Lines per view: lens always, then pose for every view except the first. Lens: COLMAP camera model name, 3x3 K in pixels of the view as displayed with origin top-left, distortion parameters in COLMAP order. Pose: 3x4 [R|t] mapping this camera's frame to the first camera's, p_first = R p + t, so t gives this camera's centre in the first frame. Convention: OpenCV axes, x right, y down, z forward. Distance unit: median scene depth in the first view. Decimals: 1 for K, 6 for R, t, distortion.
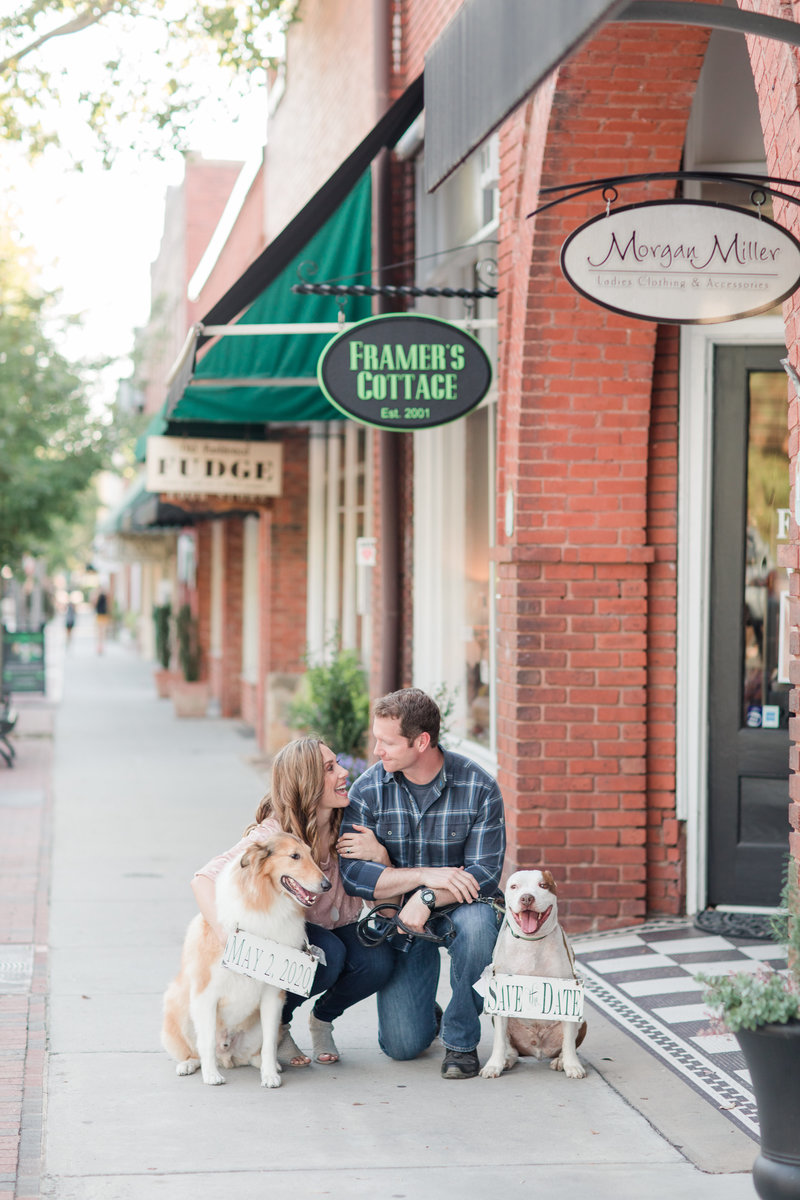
lens RADIAL K [[2806.5, 0, 400.0], [0, 2806.5, 600.0], [0, 0, 1]] dist [0.033656, -0.317954]
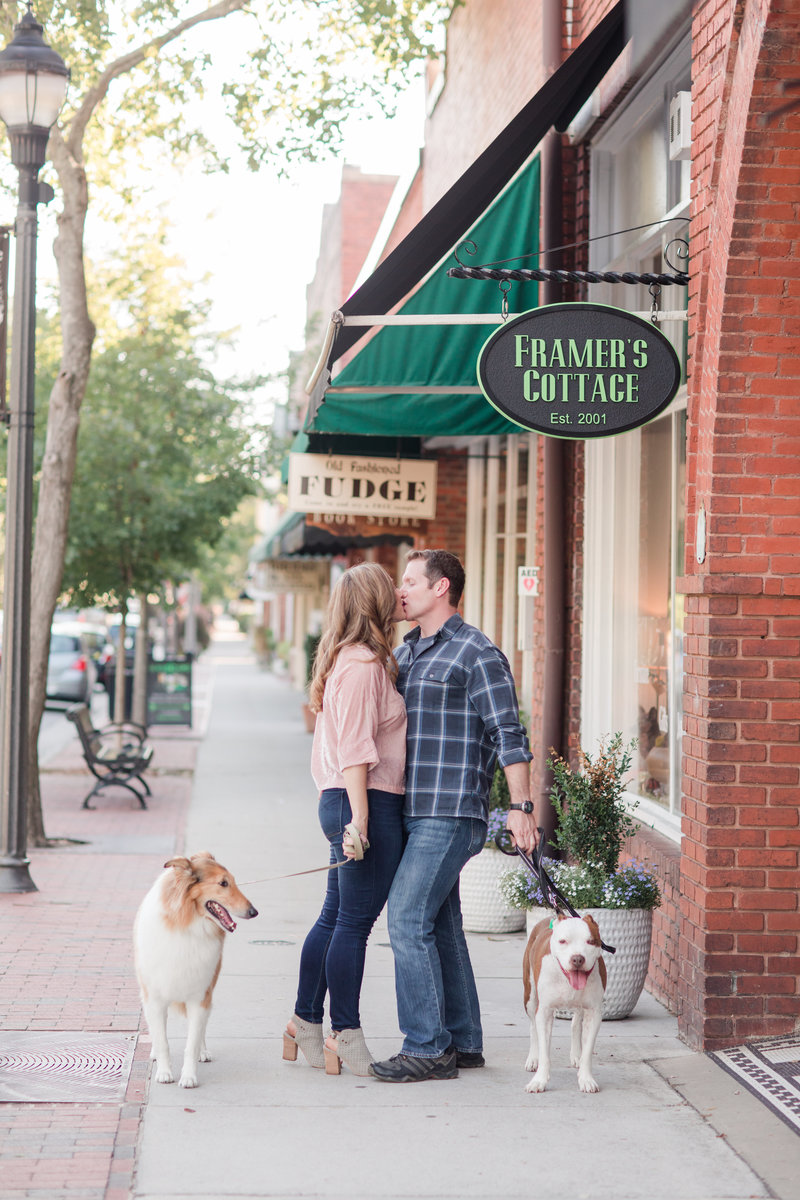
lens RADIAL K [[2806.5, 0, 400.0], [0, 2806.5, 600.0], [0, 0, 1]] dist [0.033656, -0.317954]
pose [[0.998367, 0.011856, -0.055882, -0.003316], [-0.012477, 0.999864, -0.010770, -0.001241], [0.055746, 0.011450, 0.998379, 0.123743]]
